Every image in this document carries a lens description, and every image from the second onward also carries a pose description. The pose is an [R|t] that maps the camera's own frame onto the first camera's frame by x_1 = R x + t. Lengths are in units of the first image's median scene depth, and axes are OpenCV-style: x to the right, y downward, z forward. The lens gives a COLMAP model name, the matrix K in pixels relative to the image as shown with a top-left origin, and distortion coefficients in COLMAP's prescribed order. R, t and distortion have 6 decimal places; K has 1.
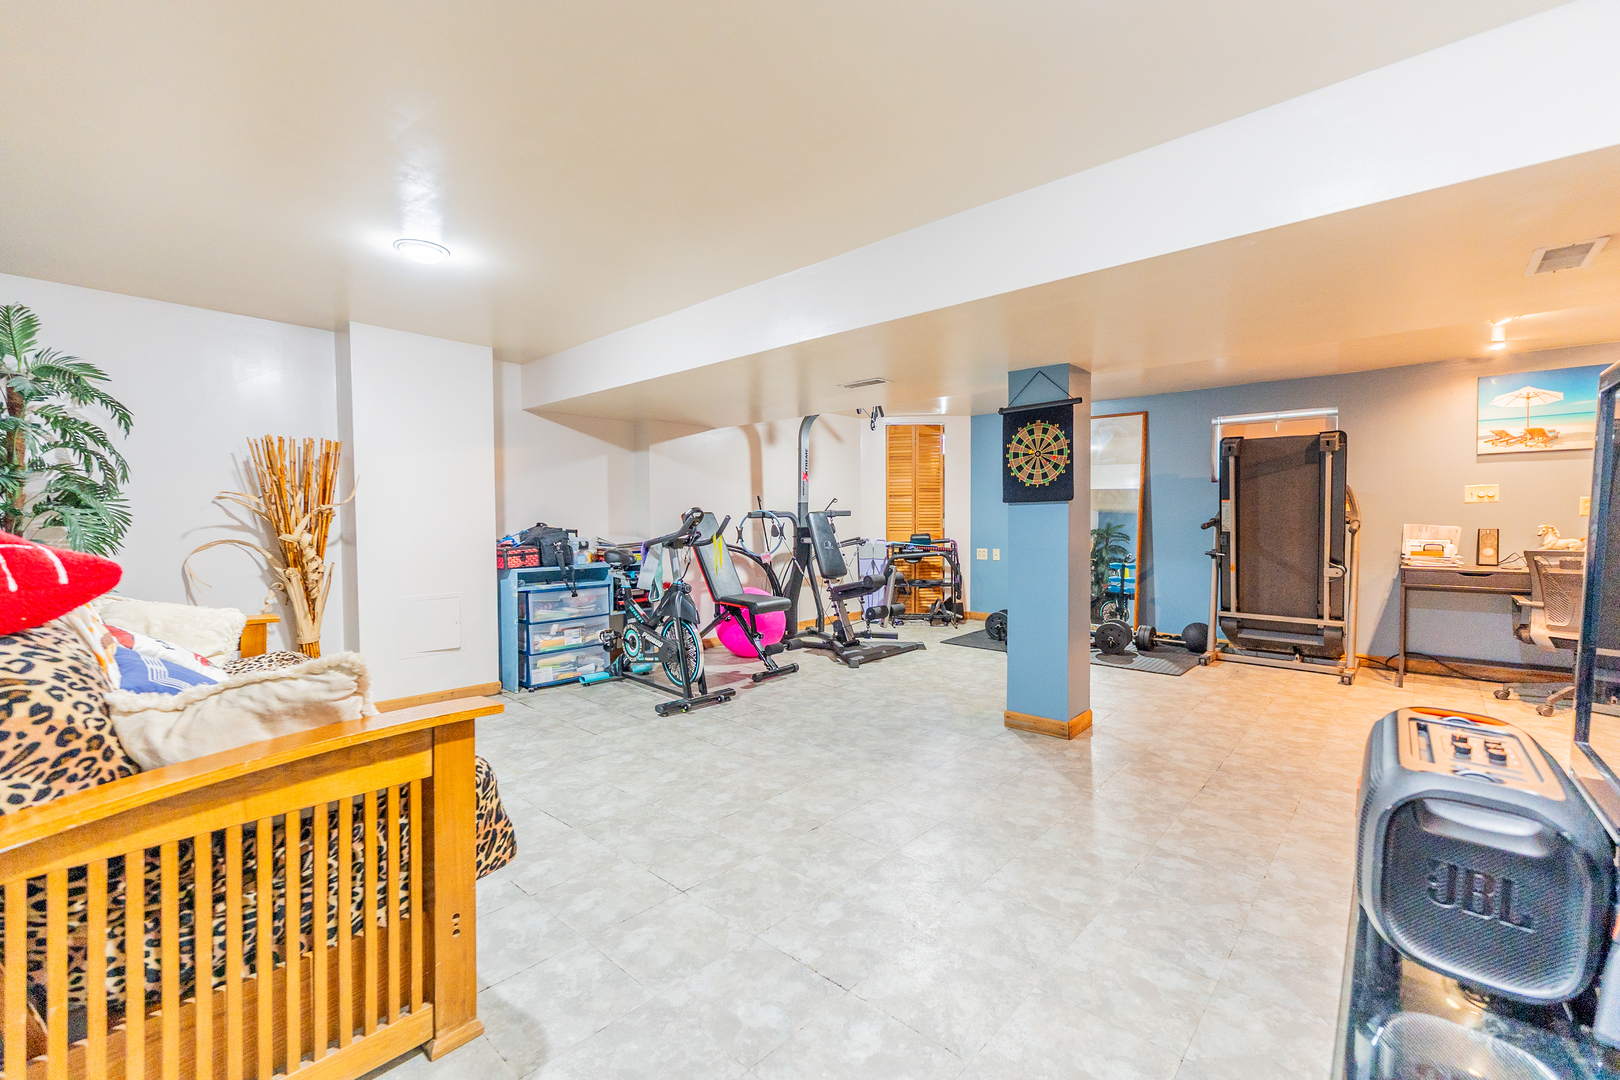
lens RADIAL K [[687.1, 0, 814.7], [0, 687.1, 532.7], [0, 0, 1]] dist [0.001011, 0.000063]
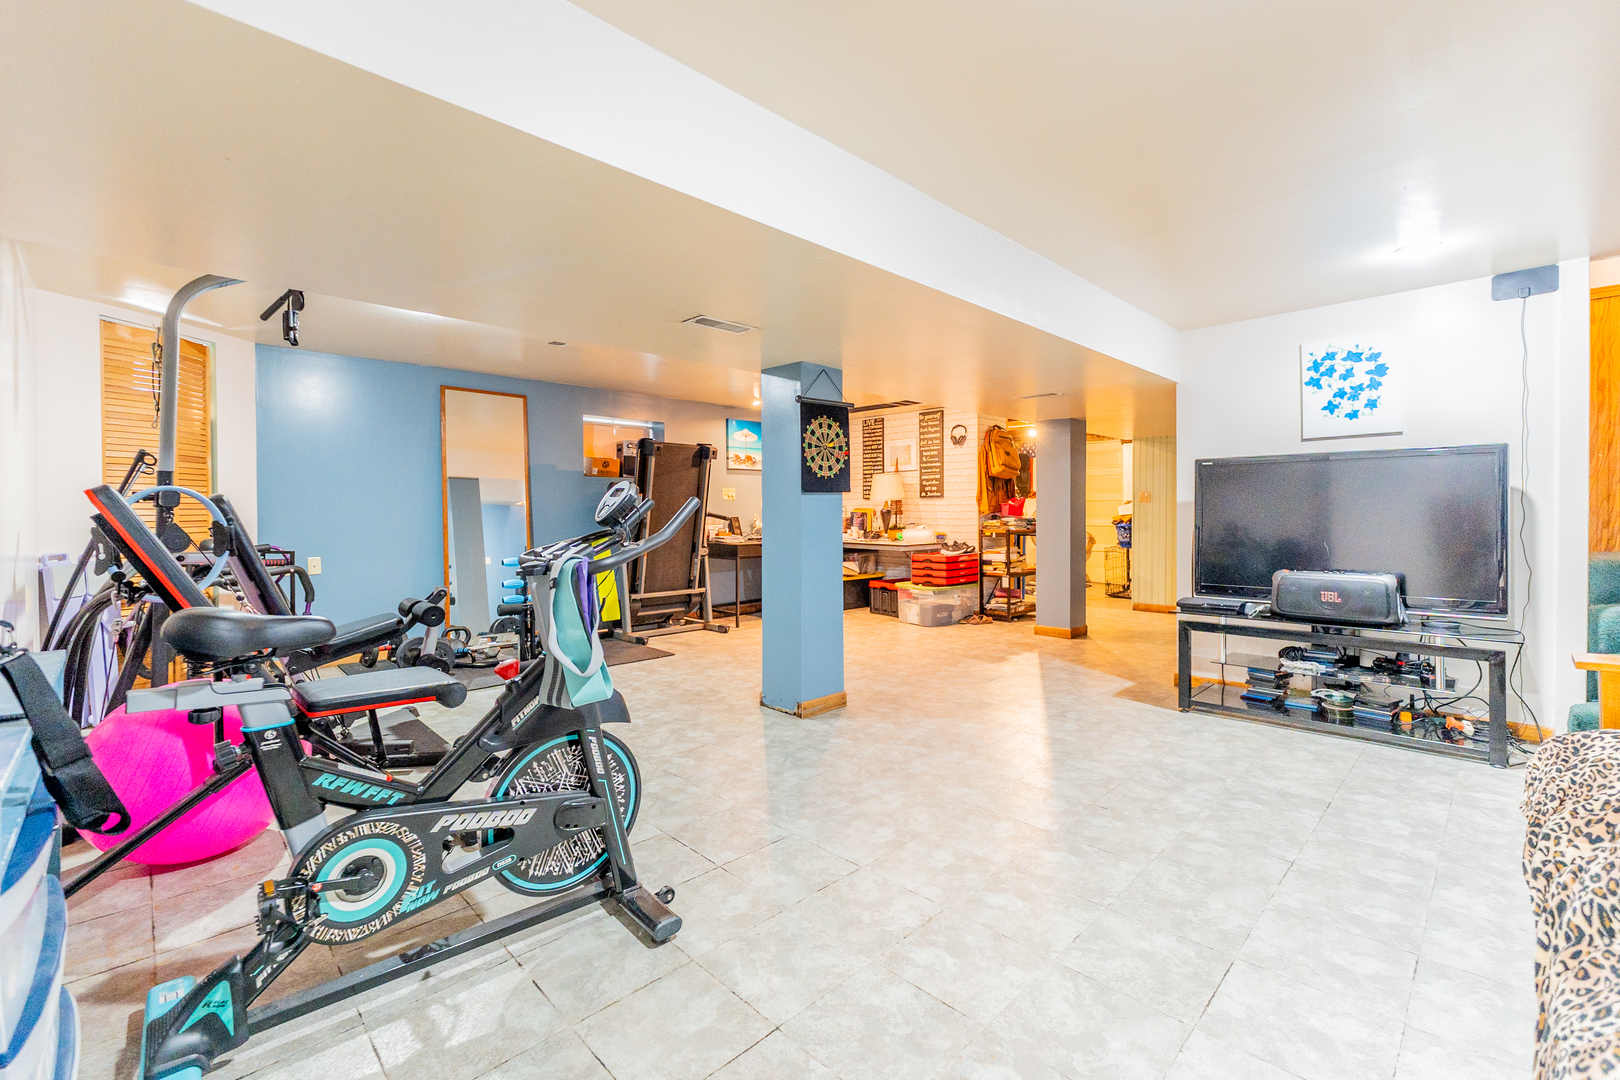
lens RADIAL K [[687.1, 0, 814.7], [0, 687.1, 532.7], [0, 0, 1]] dist [0.001011, 0.000063]
pose [[0.055730, -0.030198, 0.997989, -0.755209], [0.024332, 0.999287, 0.028878, -0.015254], [-0.998149, 0.022674, 0.056425, 0.993504]]
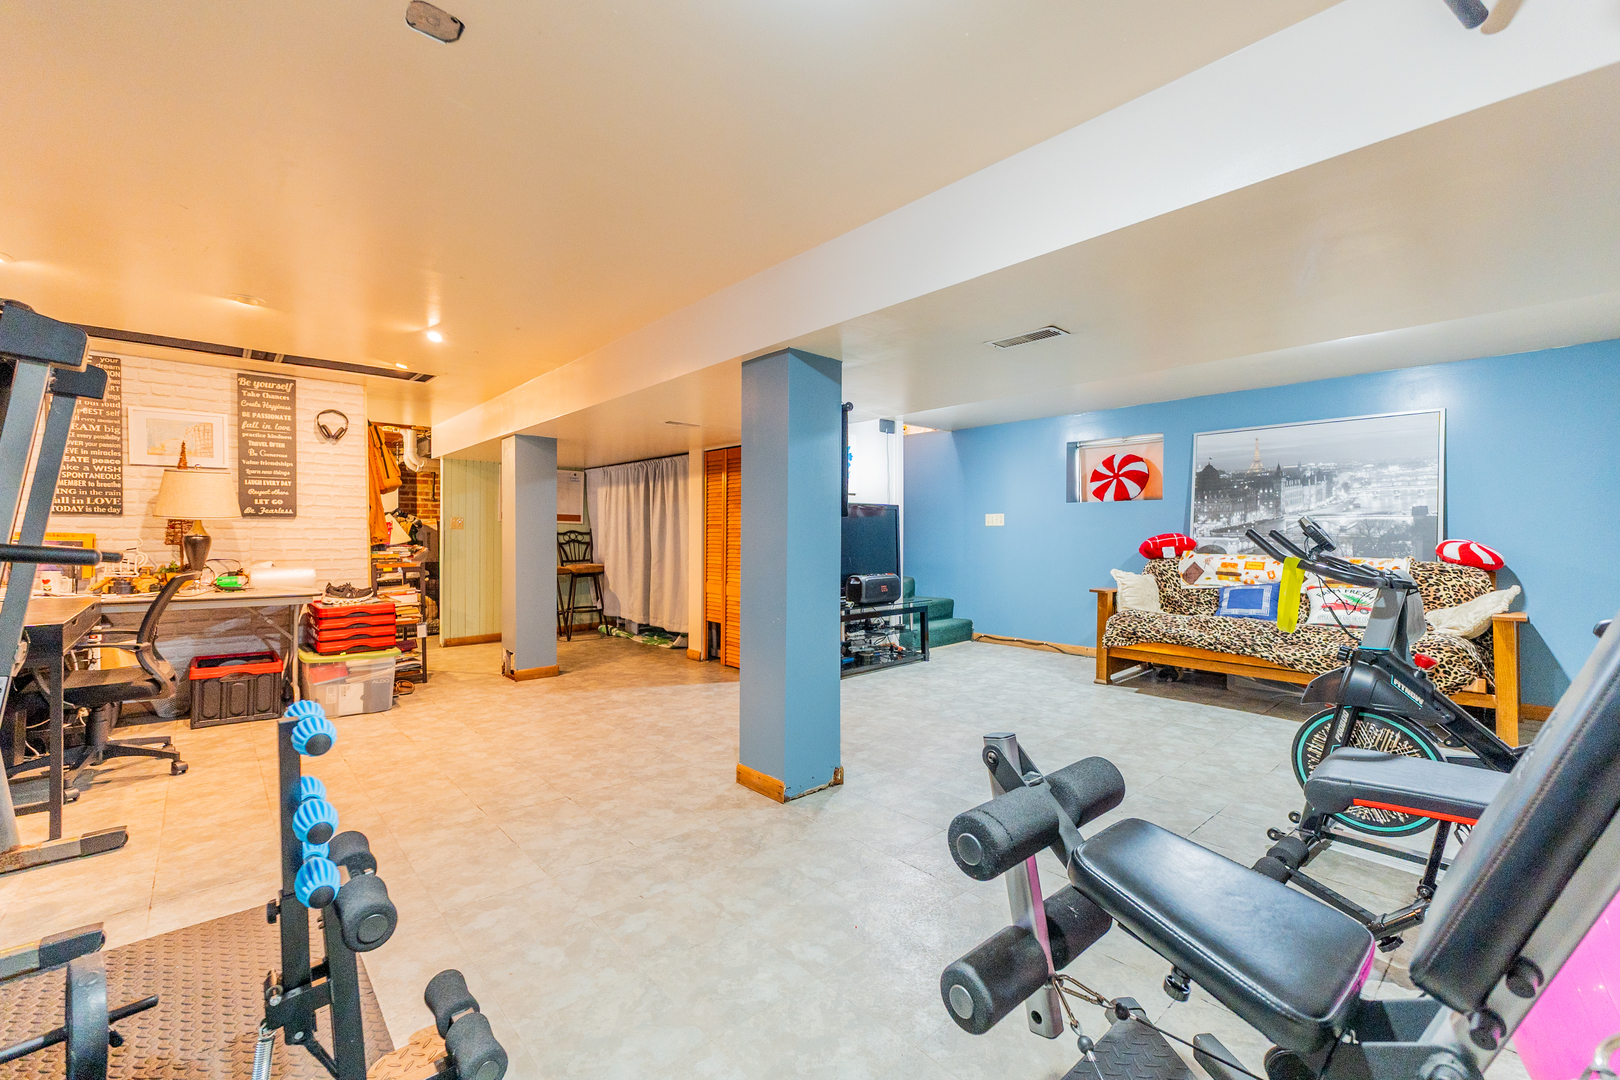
lens RADIAL K [[687.1, 0, 814.7], [0, 687.1, 532.7], [0, 0, 1]] dist [0.001011, 0.000063]
pose [[-0.994320, 0.002162, 0.106408, 0.238969], [0.003589, 0.999906, 0.013224, -0.036761], [-0.106370, 0.013530, -0.994235, 1.974123]]
